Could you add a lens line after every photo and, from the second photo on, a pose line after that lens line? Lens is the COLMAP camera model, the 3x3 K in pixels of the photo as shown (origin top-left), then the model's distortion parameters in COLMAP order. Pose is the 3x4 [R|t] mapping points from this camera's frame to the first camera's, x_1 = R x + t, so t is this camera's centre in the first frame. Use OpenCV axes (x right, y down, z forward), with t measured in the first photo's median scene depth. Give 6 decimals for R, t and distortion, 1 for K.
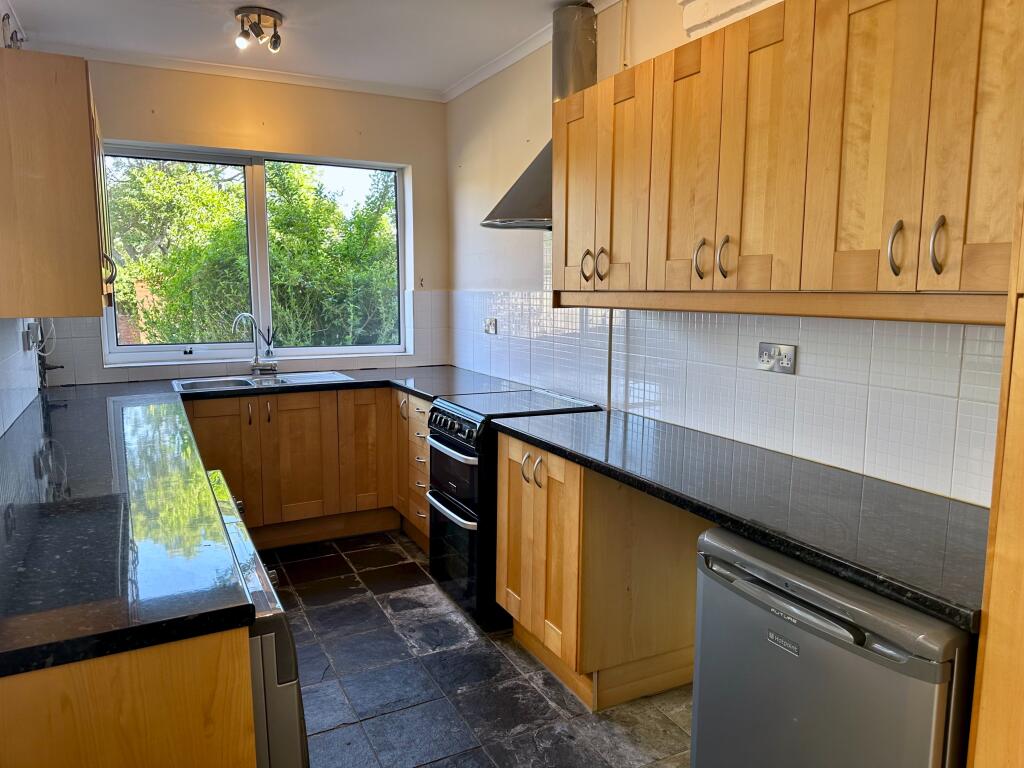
lens RADIAL K [[726.9, 0, 518.3], [0, 726.9, 379.8], [0, 0, 1]] dist [0.109464, -0.169403]
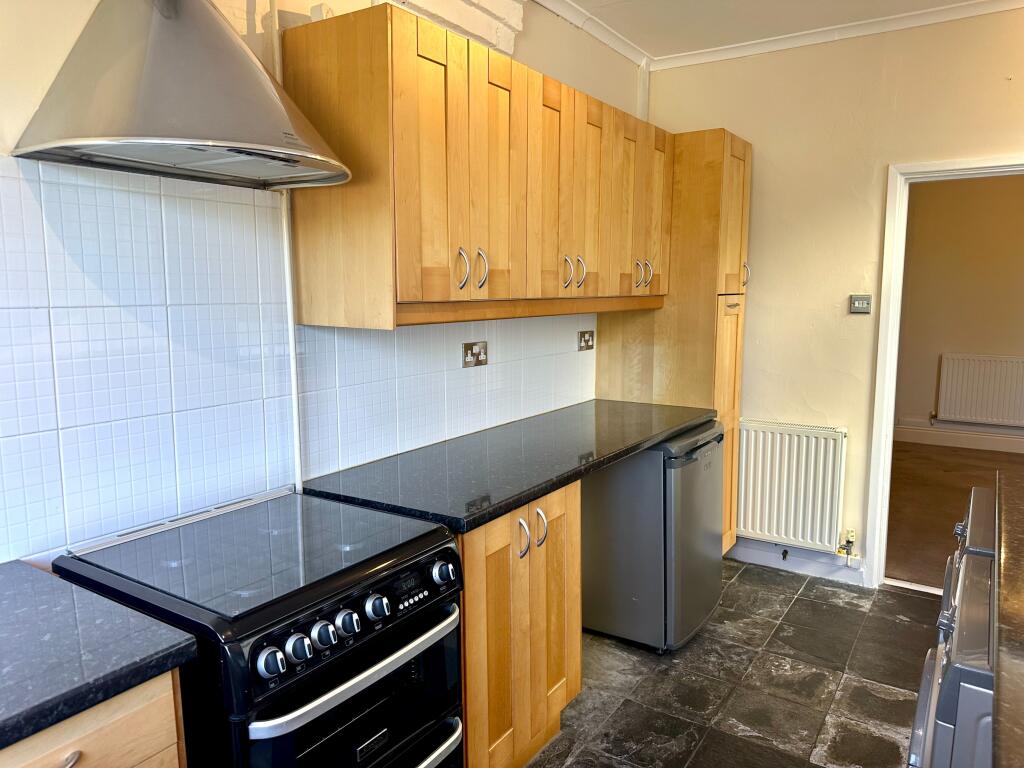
lens RADIAL K [[726.9, 0, 518.3], [0, 726.9, 379.8], [0, 0, 1]] dist [0.109464, -0.169403]
pose [[-0.500046, -0.119597, 0.857701, -0.492788], [0.098796, 0.976073, 0.193701, -0.150143], [-0.860345, 0.181597, -0.476266, 1.075533]]
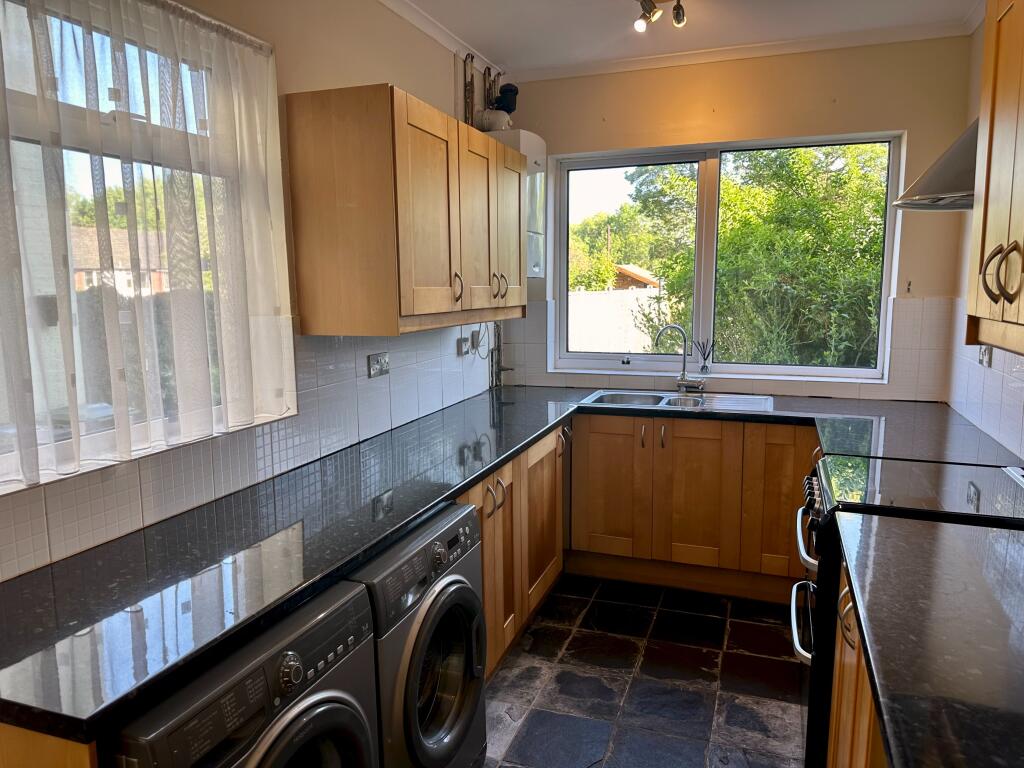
lens RADIAL K [[726.9, 0, 518.3], [0, 726.9, 379.8], [0, 0, 1]] dist [0.109464, -0.169403]
pose [[0.683481, 0.091706, -0.724185, 0.210852], [-0.084369, 0.995353, 0.046419, -0.061216], [0.725076, 0.029372, 0.688042, 0.296547]]
